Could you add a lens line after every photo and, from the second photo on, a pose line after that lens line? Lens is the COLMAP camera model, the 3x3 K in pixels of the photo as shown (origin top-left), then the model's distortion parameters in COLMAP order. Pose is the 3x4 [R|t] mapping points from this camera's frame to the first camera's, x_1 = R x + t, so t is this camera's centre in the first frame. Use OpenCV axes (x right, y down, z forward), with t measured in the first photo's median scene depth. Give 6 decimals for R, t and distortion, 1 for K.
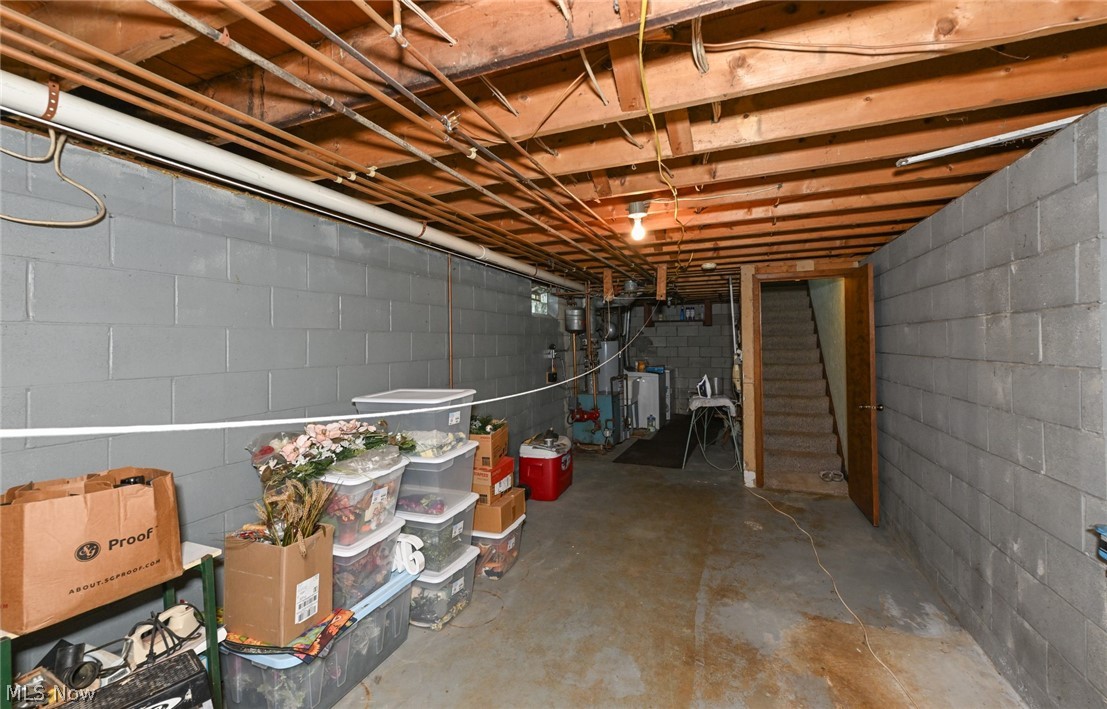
lens RADIAL K [[457.2, 0, 553.5], [0, 457.2, 354.5], [0, 0, 1]] dist [-0.000400, -0.000085]
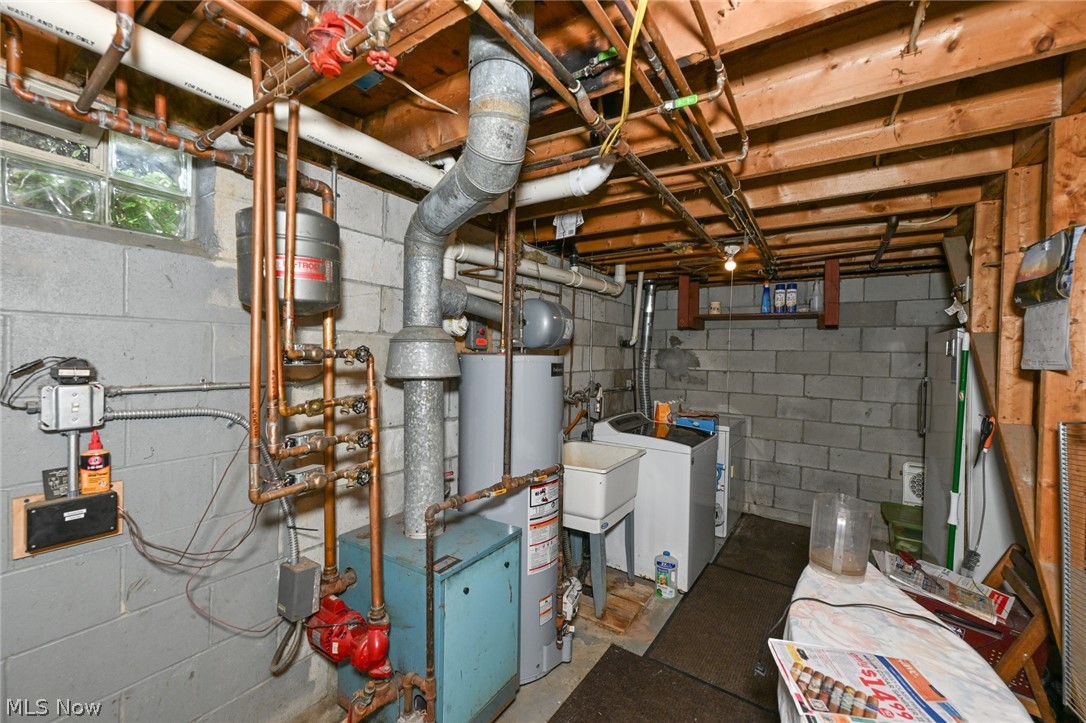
lens RADIAL K [[434.7, 0, 543.0], [0, 434.7, 361.5], [0, 0, 1]] dist [-0.001510, -0.000026]
pose [[0.978112, 0.040294, -0.204139, 0.225008], [-0.041215, 0.999150, -0.000260, -0.028192], [0.203955, 0.008668, 0.978942, 0.774983]]
